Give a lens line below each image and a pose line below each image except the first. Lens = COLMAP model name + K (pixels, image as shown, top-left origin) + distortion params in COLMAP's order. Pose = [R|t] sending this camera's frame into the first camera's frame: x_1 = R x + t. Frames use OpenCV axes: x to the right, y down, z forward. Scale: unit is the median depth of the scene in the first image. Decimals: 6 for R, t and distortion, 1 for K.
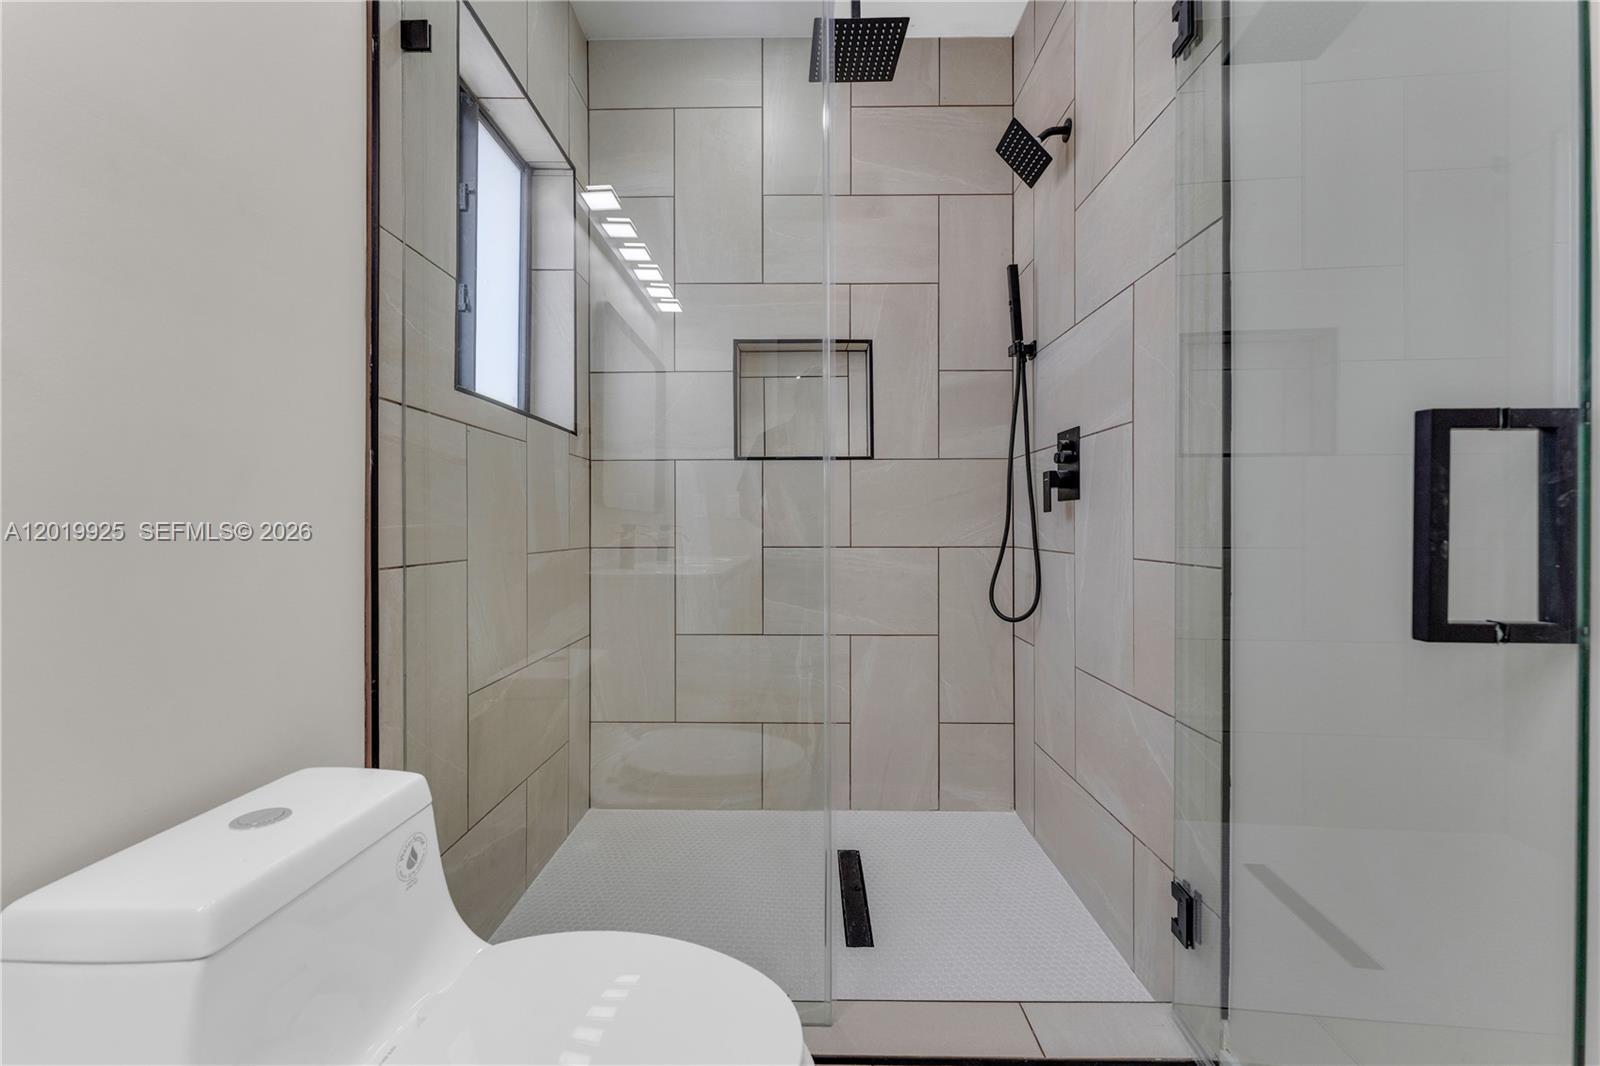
lens RADIAL K [[658.4, 0, 789.7], [0, 658.4, 529.8], [0, 0, 1]] dist [-0.000010, -0.001059]
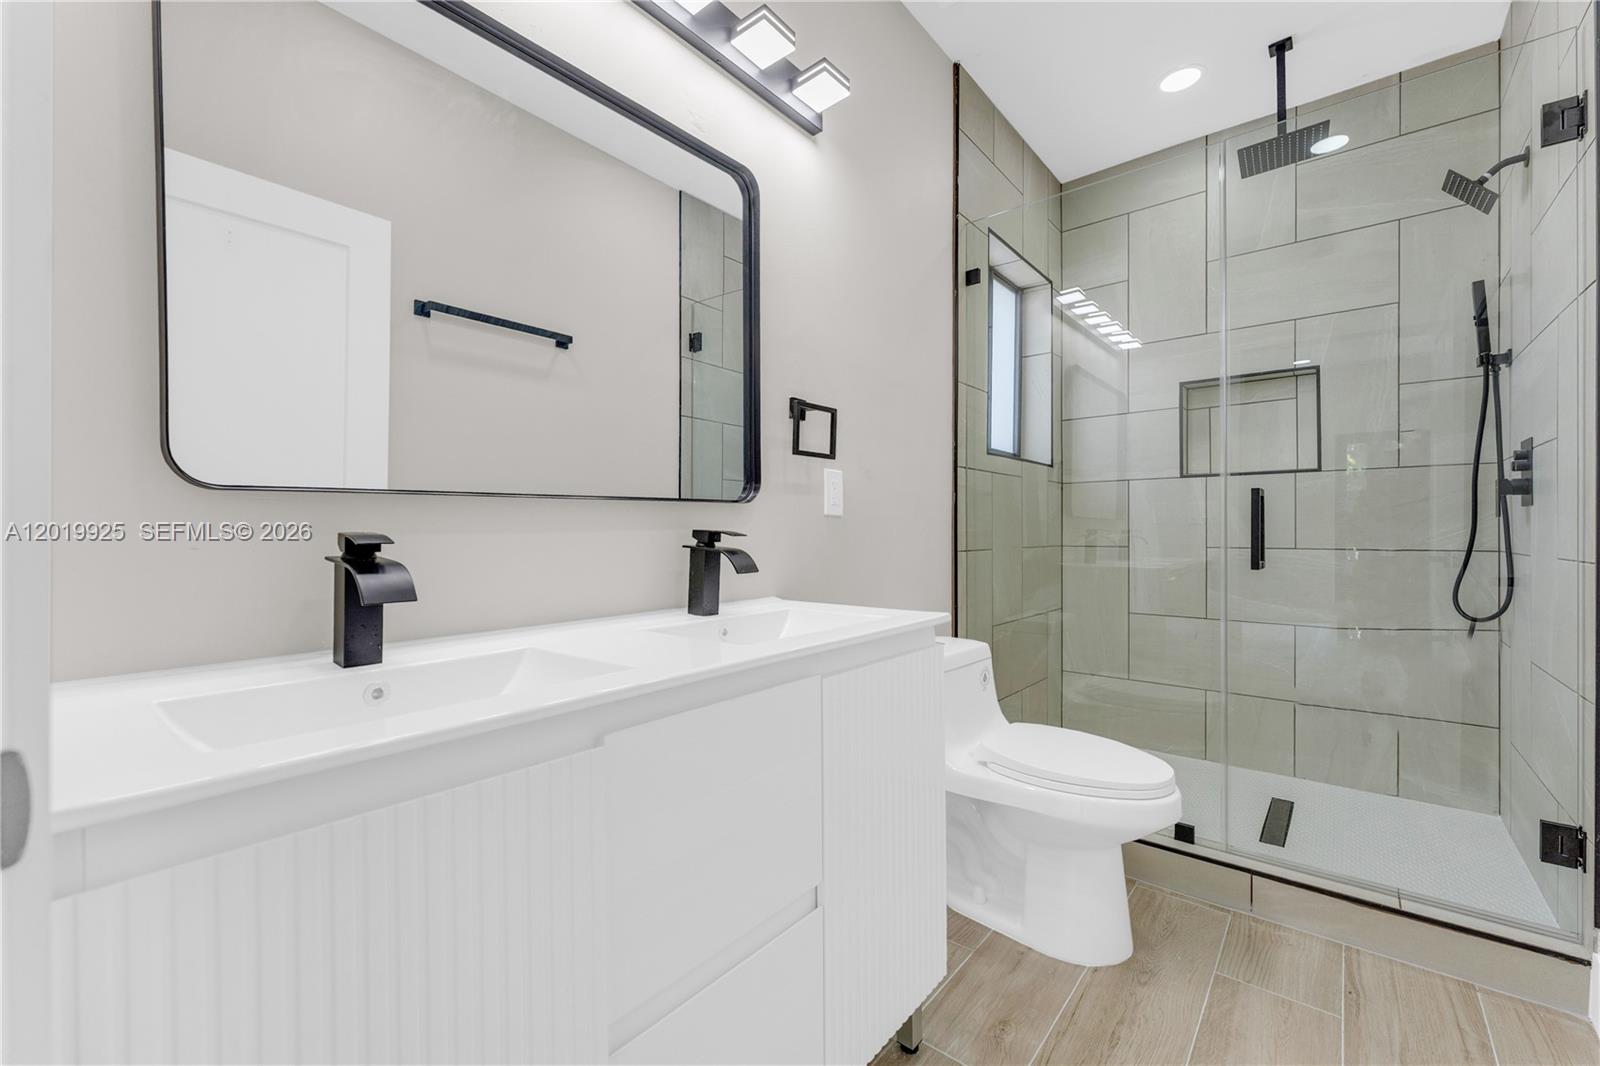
lens RADIAL K [[658.4, 0, 802.7], [0, 658.4, 534.1], [0, 0, 1]] dist [-0.000010, -0.001059]
pose [[0.789979, 0.001709, -0.613131, 0.126473], [-0.003316, 0.999993, -0.001486, 0.006216], [0.613125, 0.003207, 0.789980, -0.469748]]
